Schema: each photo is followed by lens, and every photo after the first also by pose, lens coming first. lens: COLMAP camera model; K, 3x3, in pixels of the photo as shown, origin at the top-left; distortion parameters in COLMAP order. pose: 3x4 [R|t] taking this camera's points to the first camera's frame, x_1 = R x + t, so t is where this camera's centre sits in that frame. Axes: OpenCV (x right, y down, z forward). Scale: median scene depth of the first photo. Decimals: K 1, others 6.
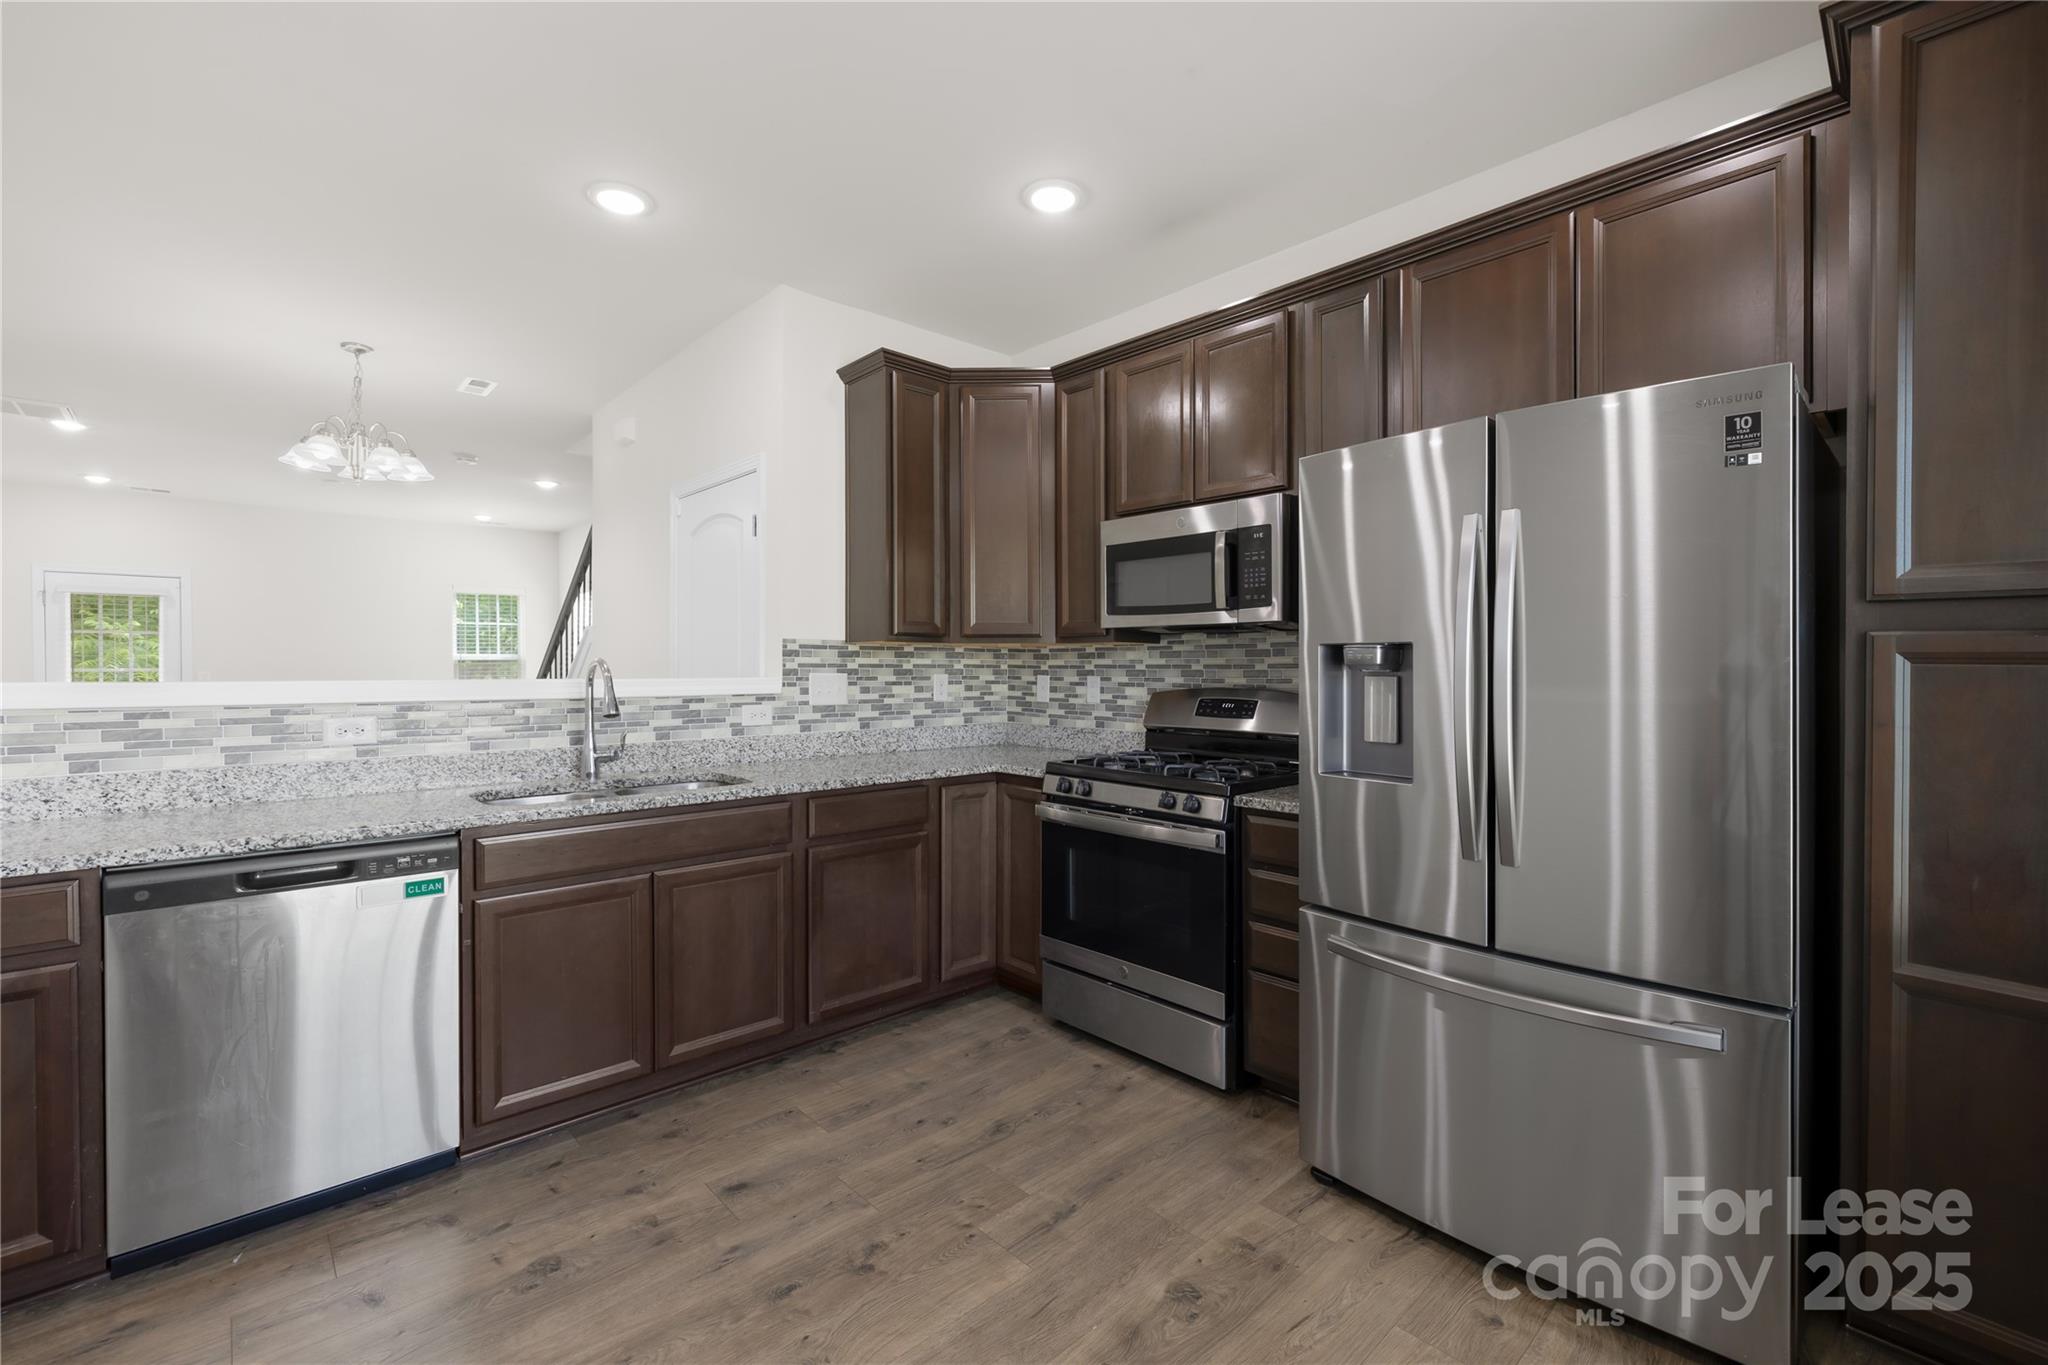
lens RADIAL K [[864.2, 0, 1012.3], [0, 864.2, 686.6], [0, 0, 1]] dist [0.002194, -0.001357]
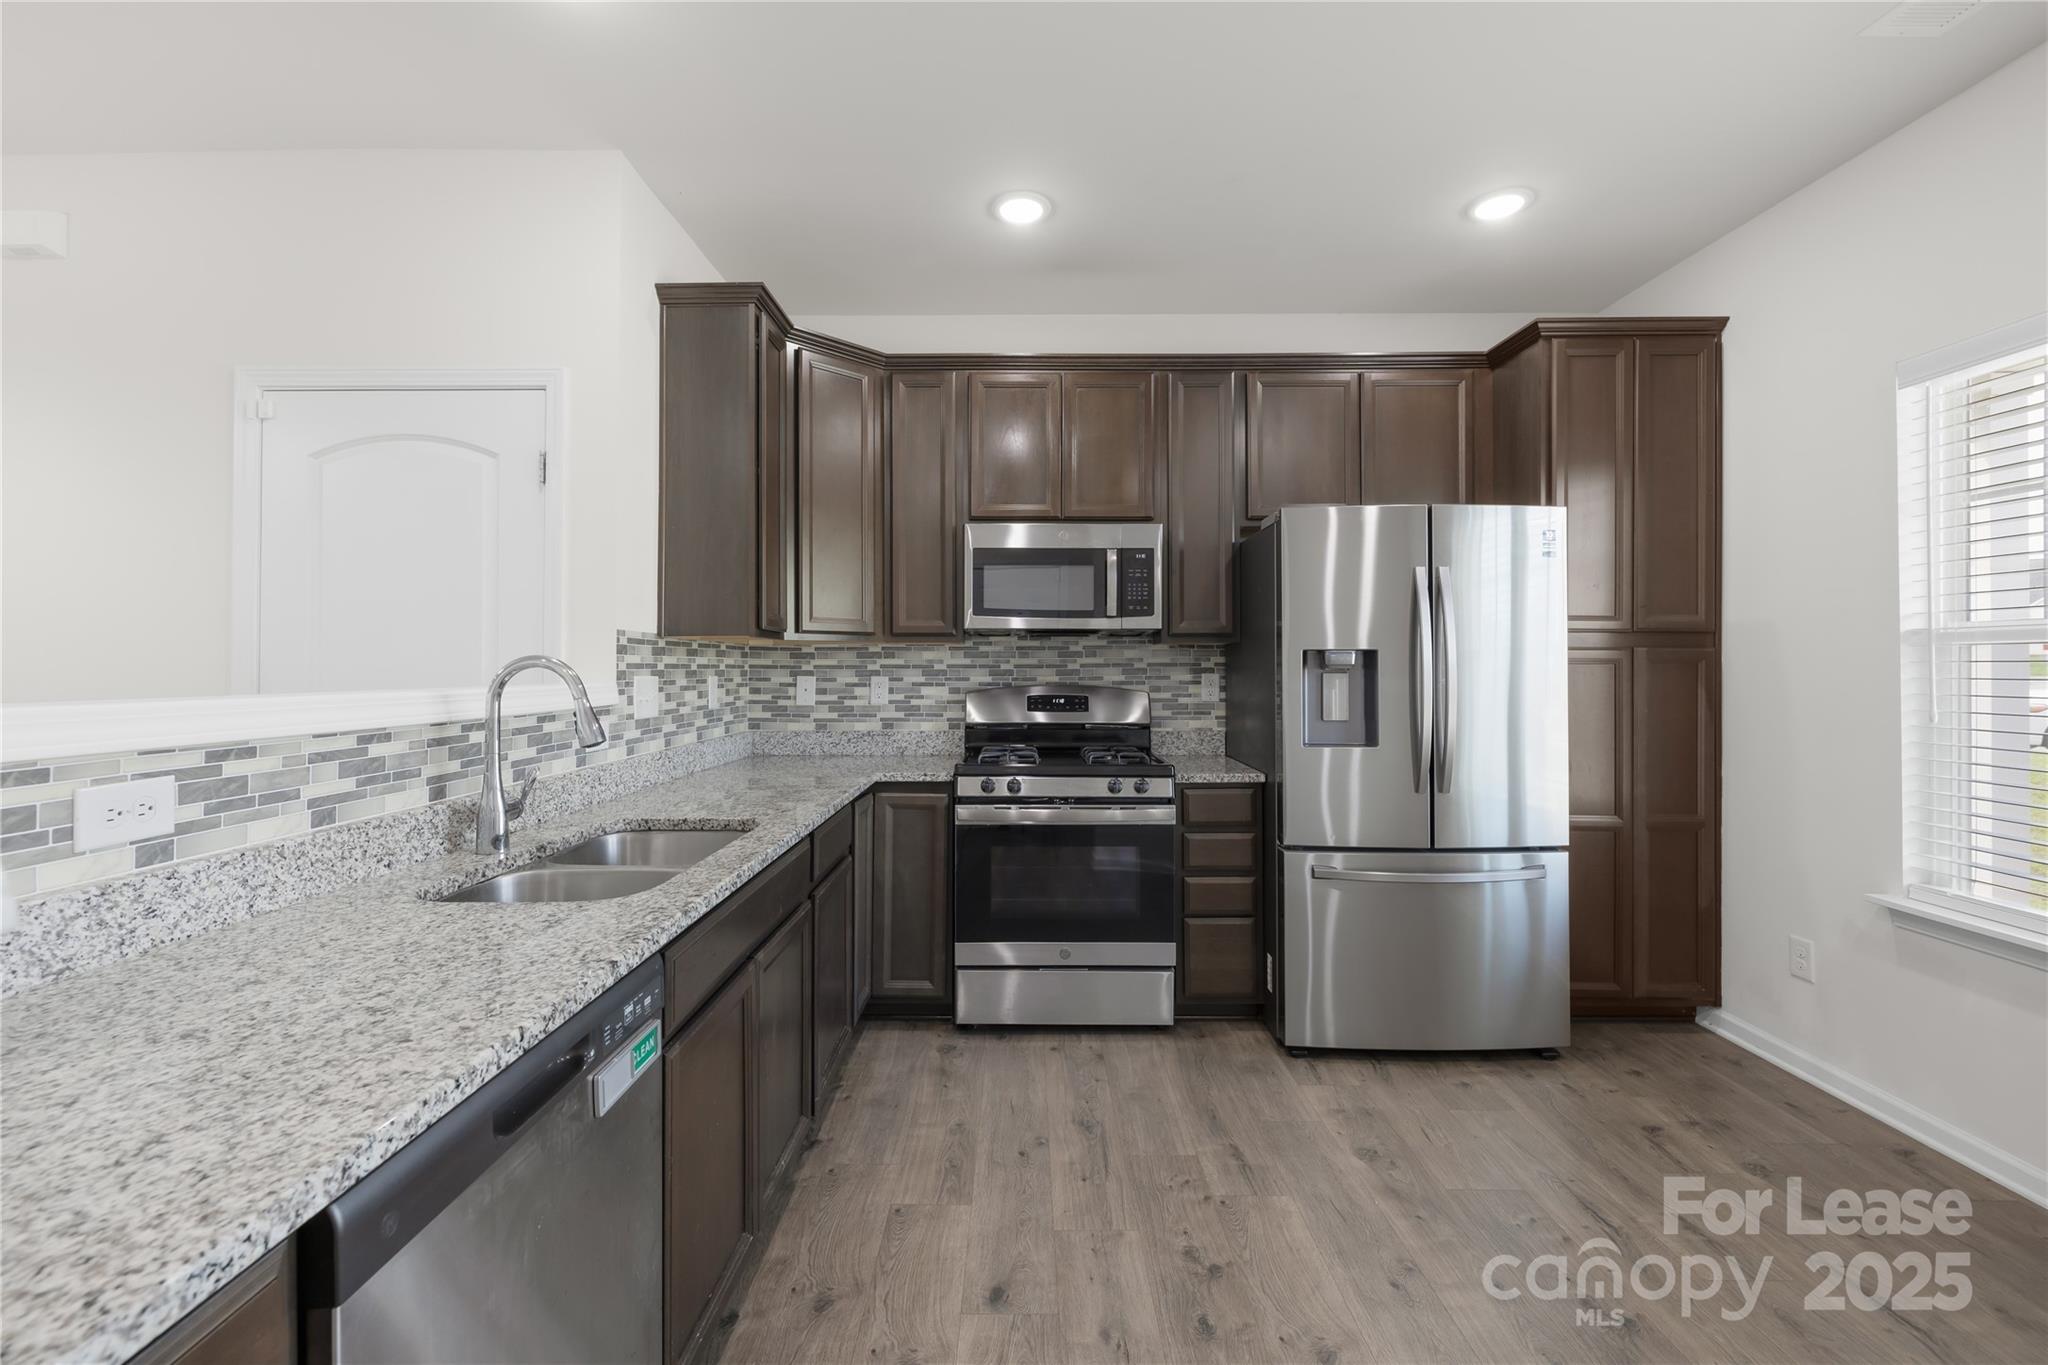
lens RADIAL K [[864.2, 0, 1015.6], [0, 864.2, 668.5], [0, 0, 1]] dist [0.002194, -0.001357]
pose [[0.684843, -0.004284, 0.728678, -0.648373], [0.019240, 0.999740, -0.012205, -0.008006], [-0.728437, 0.022379, 0.684748, 0.289251]]
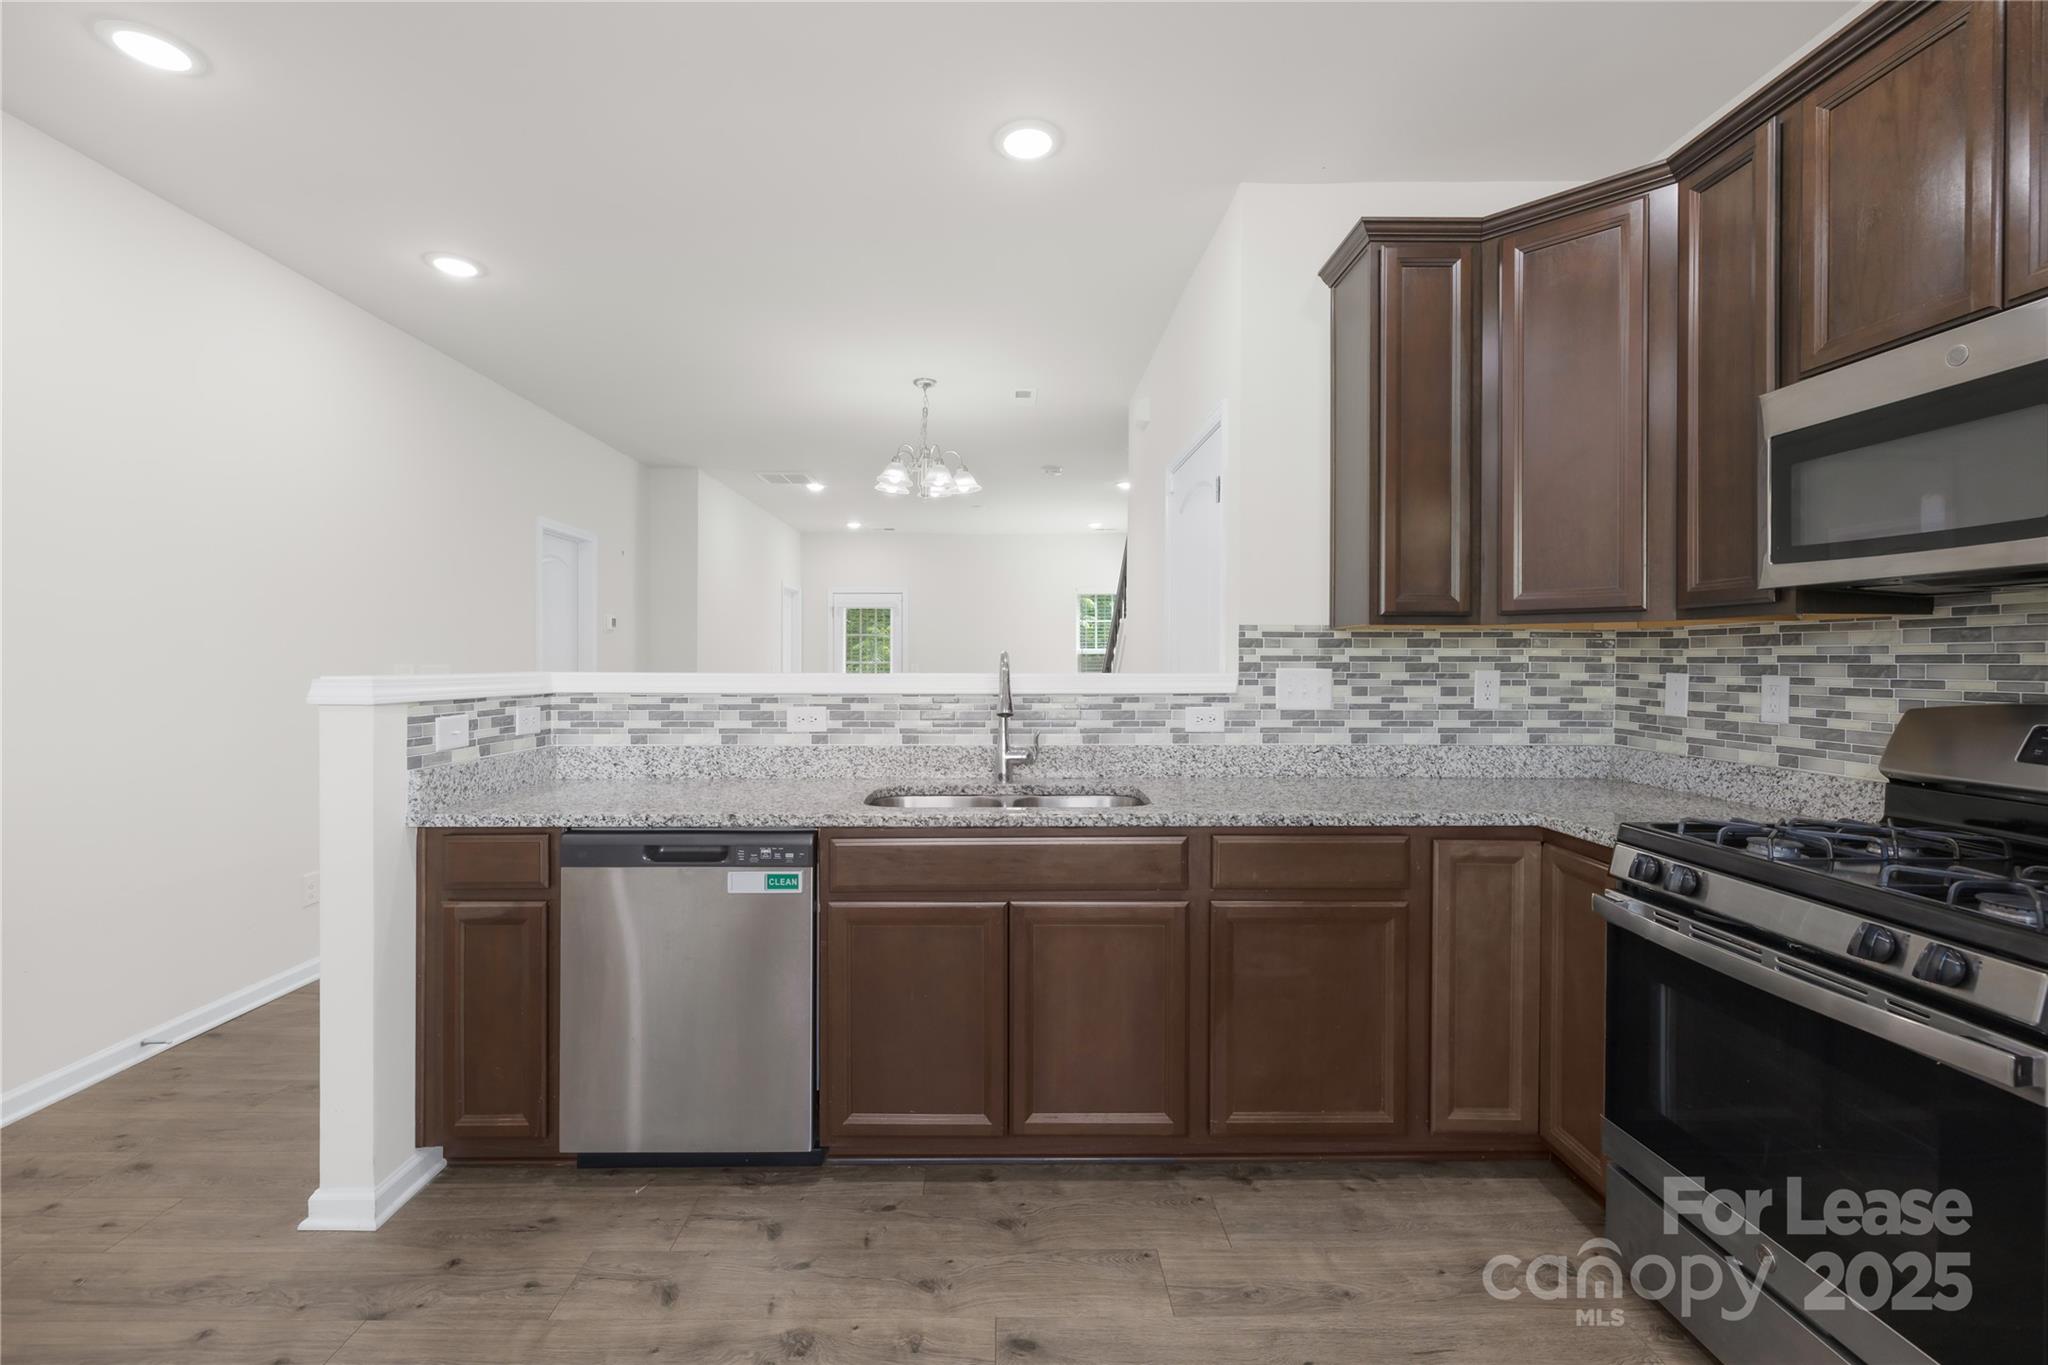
lens RADIAL K [[864.2, 0, 1008.9], [0, 864.2, 671.8], [0, 0, 1]] dist [0.002194, -0.001357]
pose [[0.745524, 0.007661, -0.666434, 0.124492], [-0.014473, 0.999884, -0.004697, -0.005986], [0.666321, 0.013148, 0.745549, 0.298408]]
